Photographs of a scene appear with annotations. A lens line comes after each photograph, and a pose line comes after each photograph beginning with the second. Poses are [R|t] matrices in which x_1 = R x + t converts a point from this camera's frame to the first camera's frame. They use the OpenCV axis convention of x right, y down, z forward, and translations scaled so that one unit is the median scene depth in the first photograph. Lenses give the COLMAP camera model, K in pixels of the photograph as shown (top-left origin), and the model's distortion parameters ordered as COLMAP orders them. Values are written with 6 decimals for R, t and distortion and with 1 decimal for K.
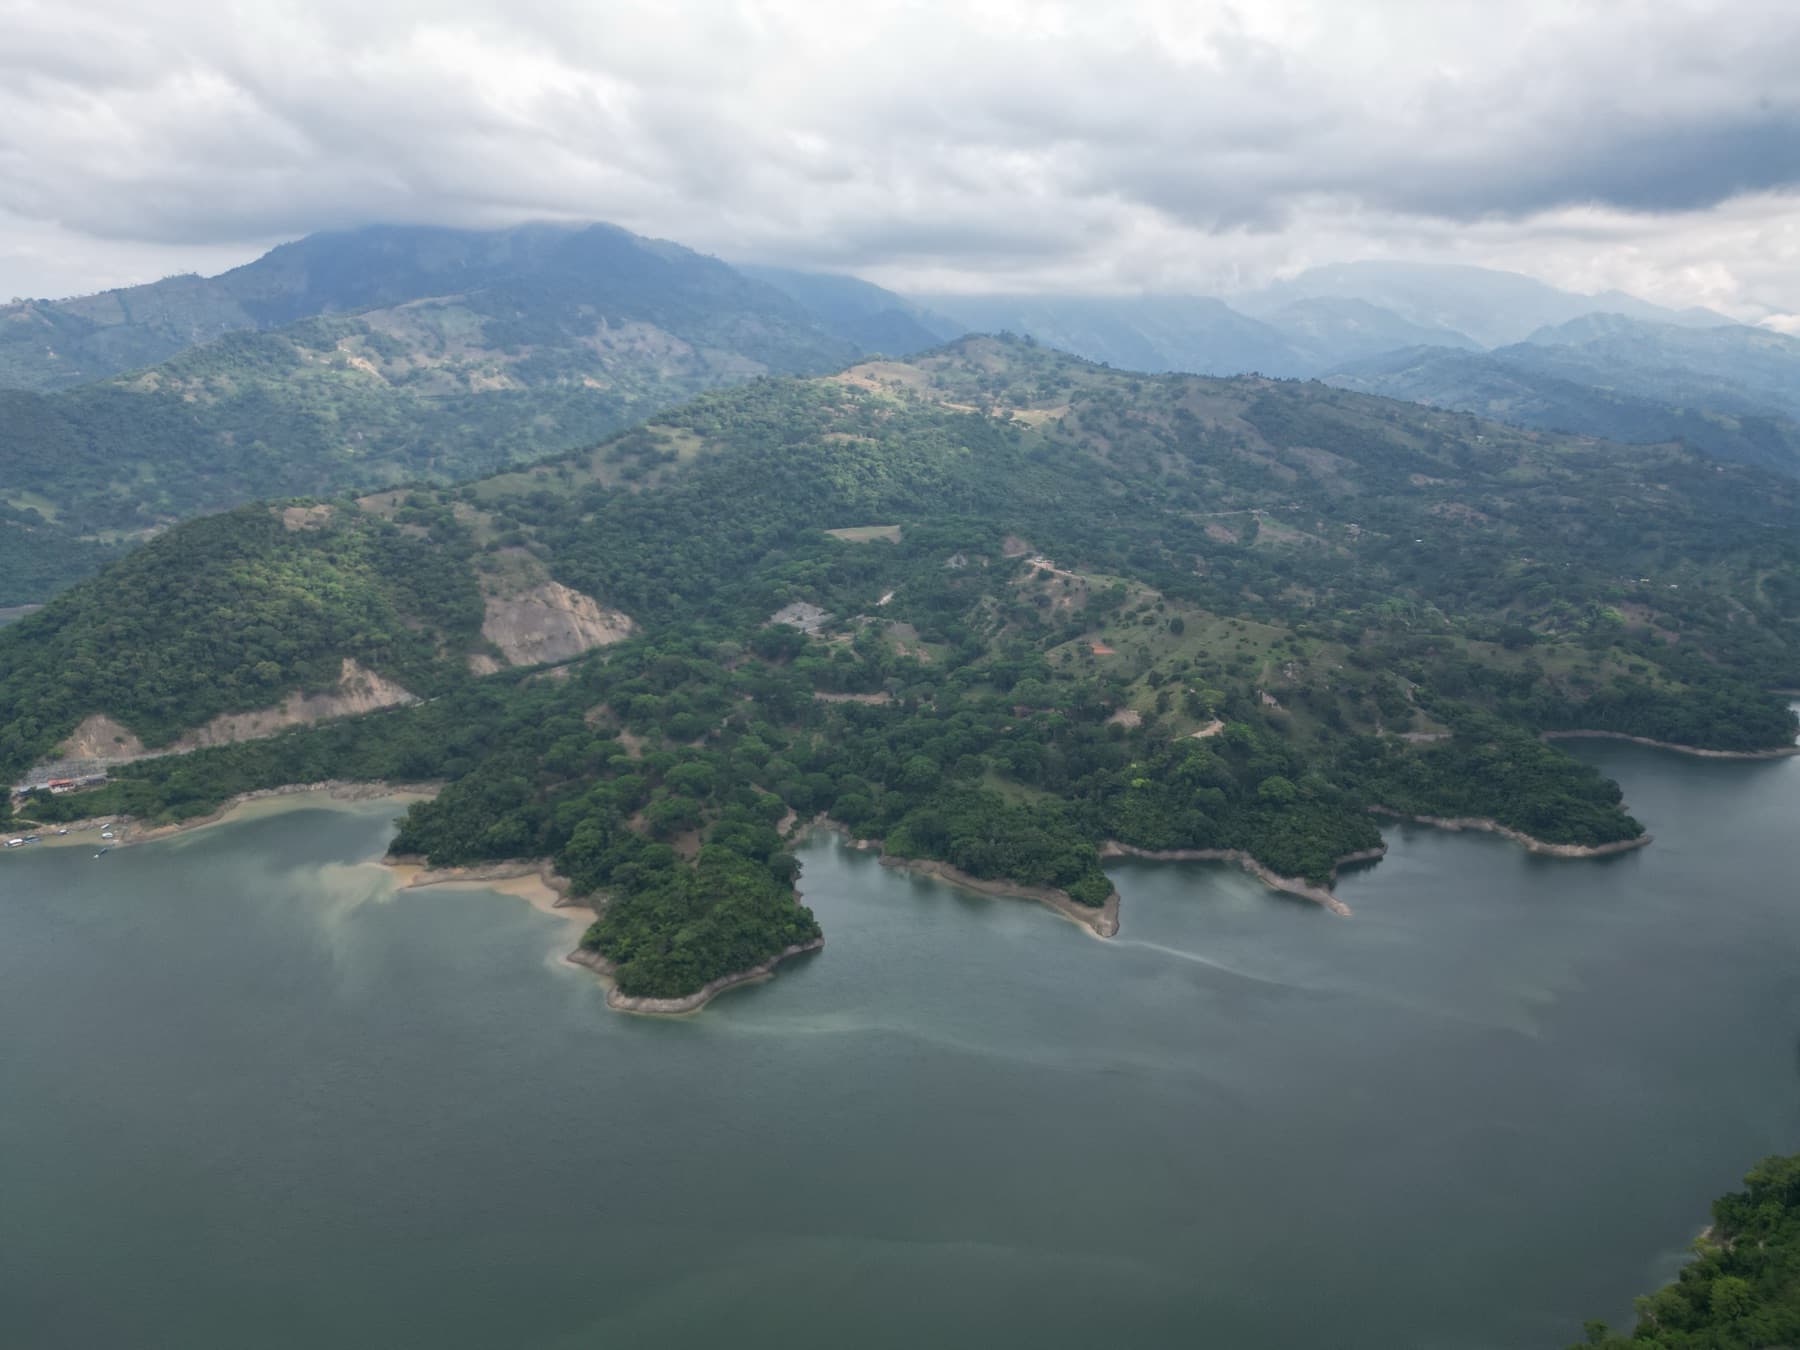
lens RADIAL K [[1256.2, 0, 900.0], [0, 1256.2, 675.0], [0, 0, 1]] dist [0.106714, -0.171081]
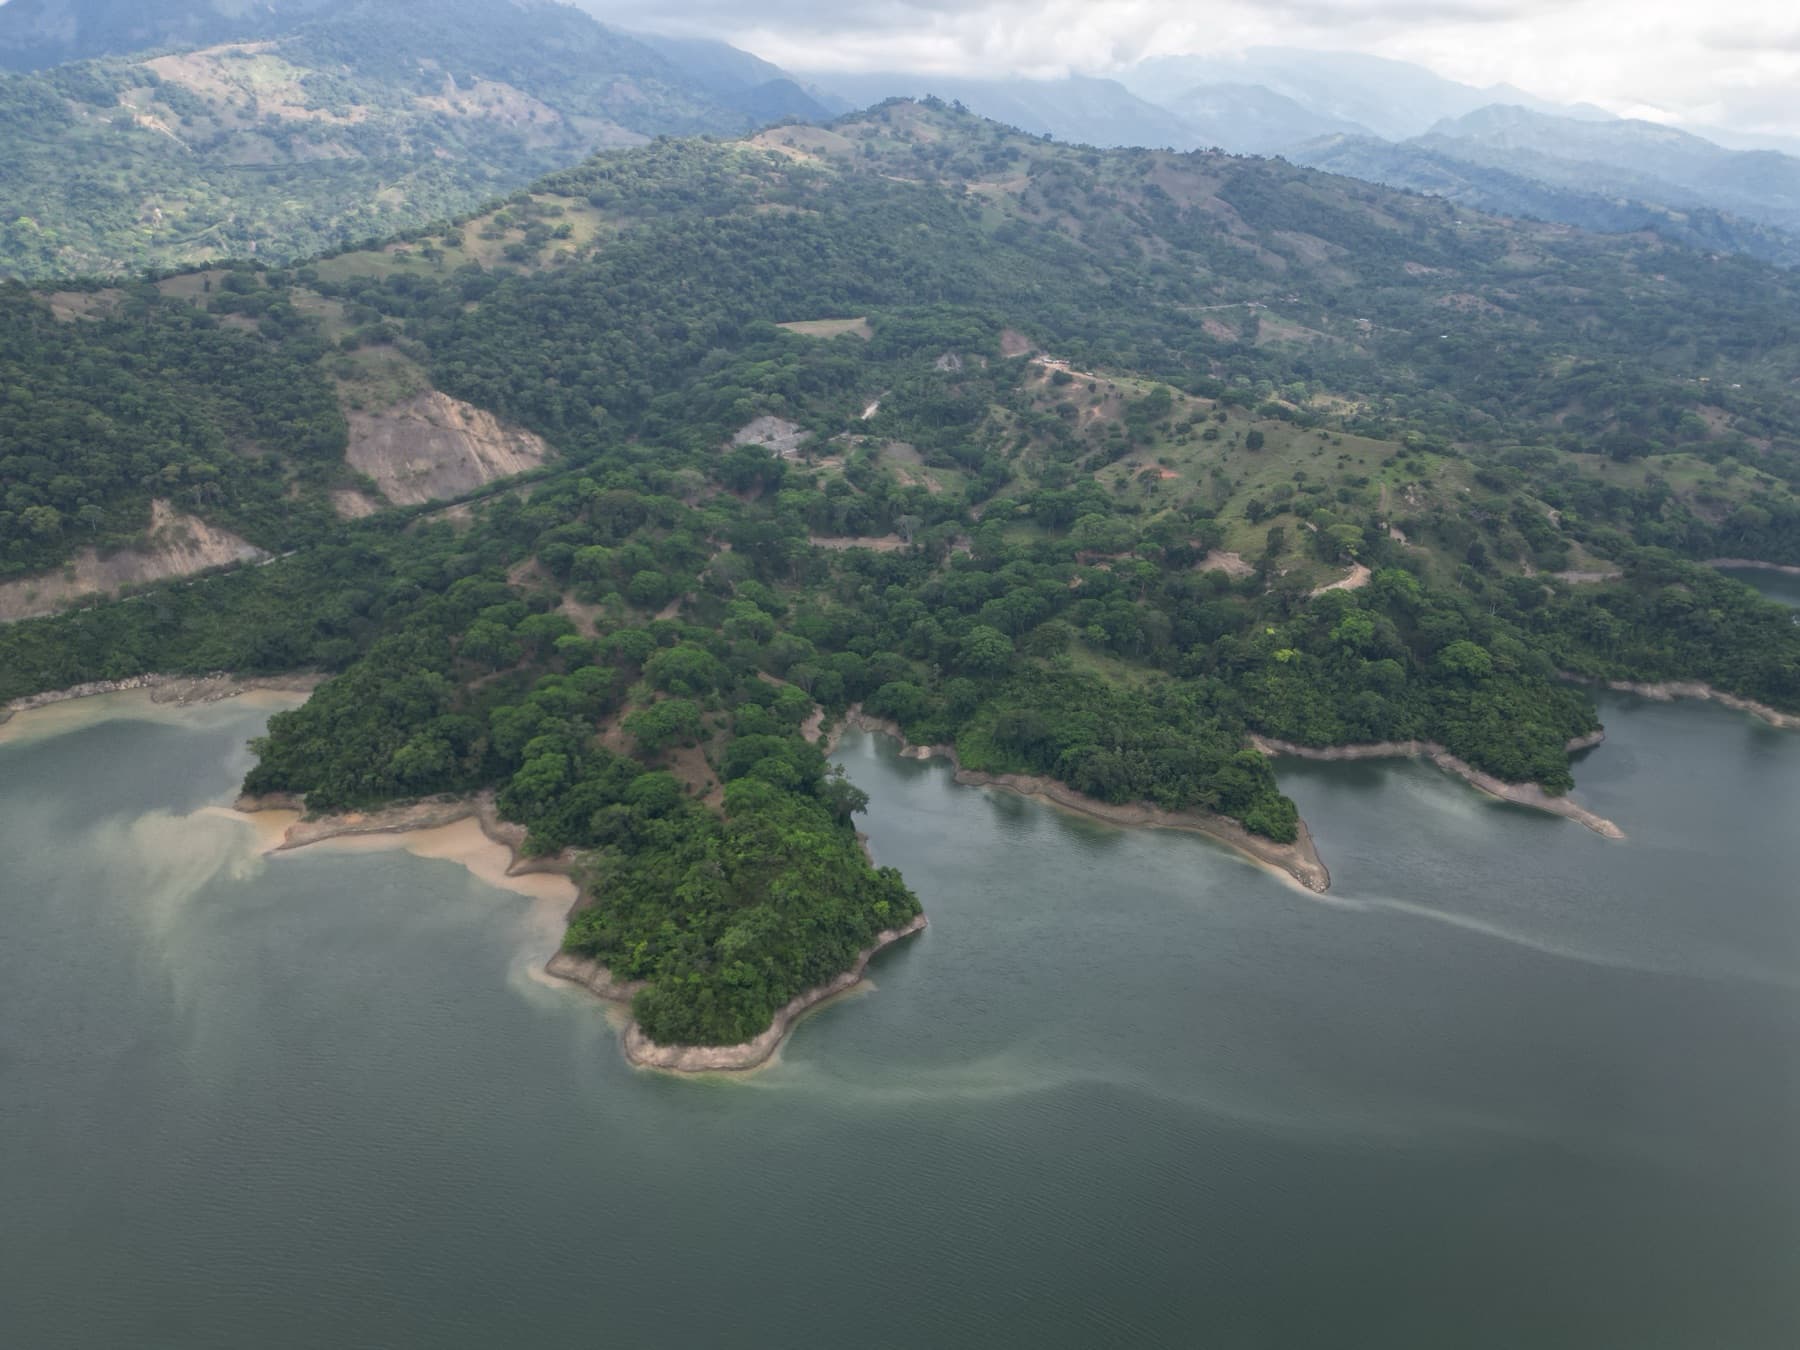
lens RADIAL K [[1259.2, 0, 901.2], [0, 1259.2, 682.4], [0, 0, 1]] dist [0.067611, -0.064616]
pose [[0.994858, -0.031301, 0.096322, -0.079072], [0.016820, 0.988900, 0.147625, -0.009376], [-0.099874, -0.145246, 0.984342, 0.205734]]
